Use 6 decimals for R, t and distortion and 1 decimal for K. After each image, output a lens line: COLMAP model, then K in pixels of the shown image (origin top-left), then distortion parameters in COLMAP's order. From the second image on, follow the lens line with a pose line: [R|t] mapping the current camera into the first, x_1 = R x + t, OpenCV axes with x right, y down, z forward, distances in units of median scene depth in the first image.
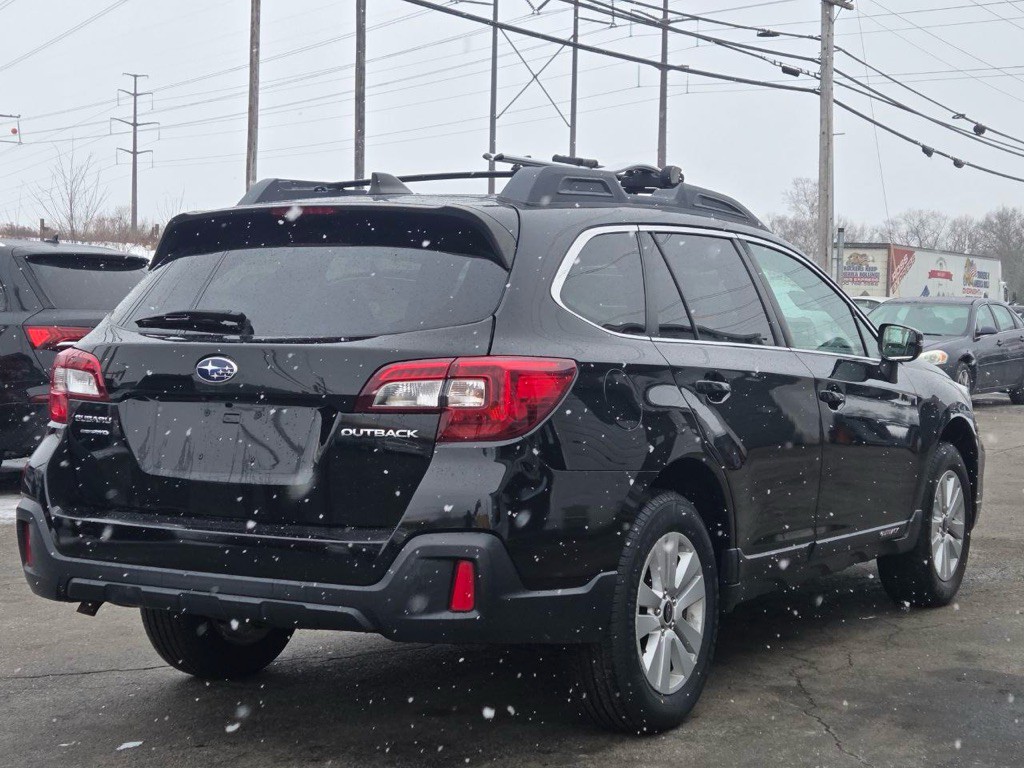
lens RADIAL K [[1780.4, 0, 511.1], [0, 1780.4, 382.3], [0, 0, 1]] dist [0.076146, 0.000000]
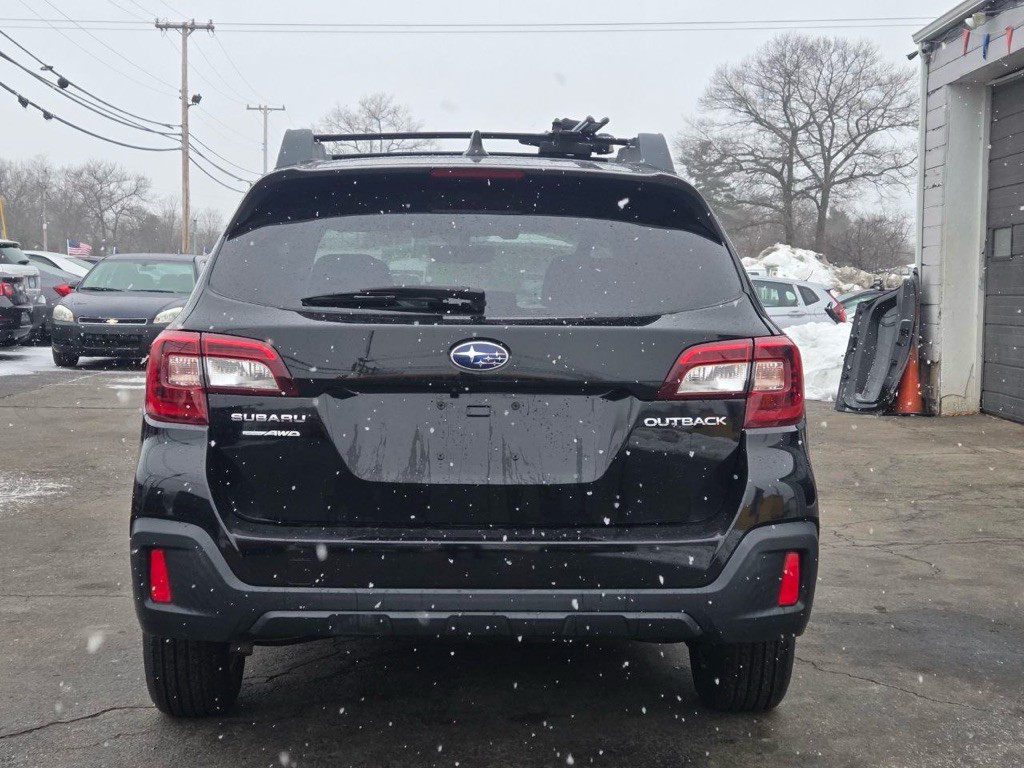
lens RADIAL K [[1780.4, 0, 513.5], [0, 1780.4, 389.1], [0, 0, 1]] dist [0.076146, 0.000000]
pose [[0.845520, -0.031938, 0.532988, -0.617430], [0.015968, 0.999275, 0.034547, -0.020811], [-0.533705, -0.020700, 0.845417, 0.259023]]
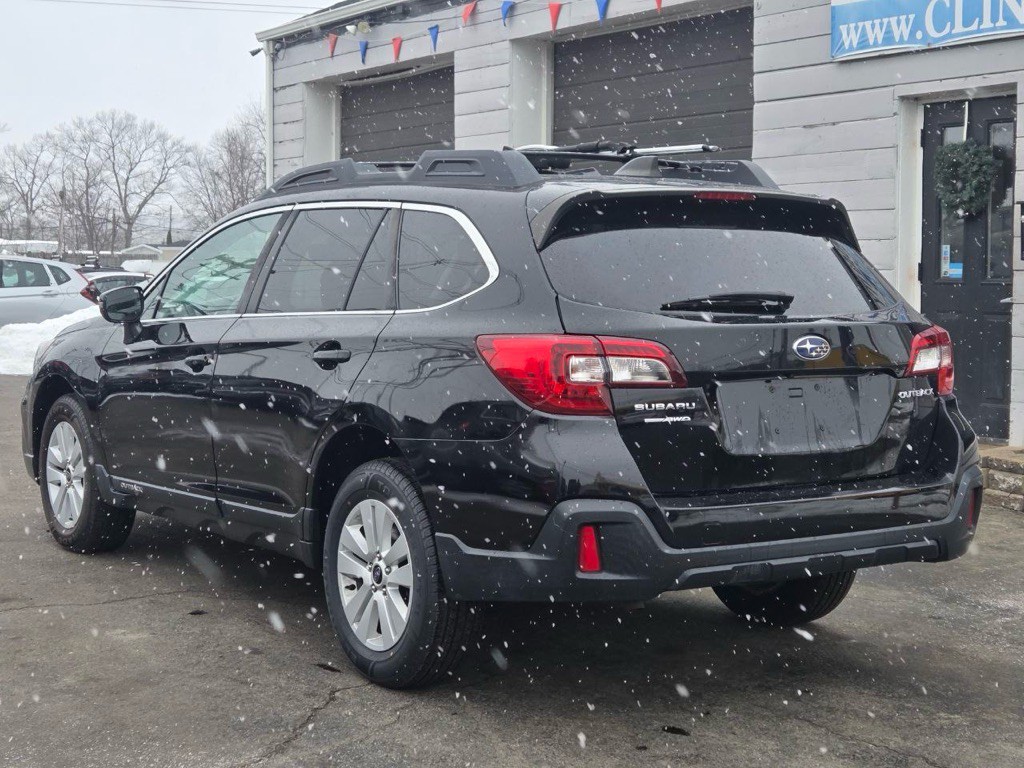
lens RADIAL K [[1780.4, 0, 510.9], [0, 1780.4, 384.6], [0, 0, 1]] dist [0.076146, 0.000000]
pose [[0.427153, -0.069781, 0.901483, -1.221138], [0.032101, 0.997559, 0.062008, -0.057878], [-0.903609, 0.002451, 0.428350, 0.706902]]
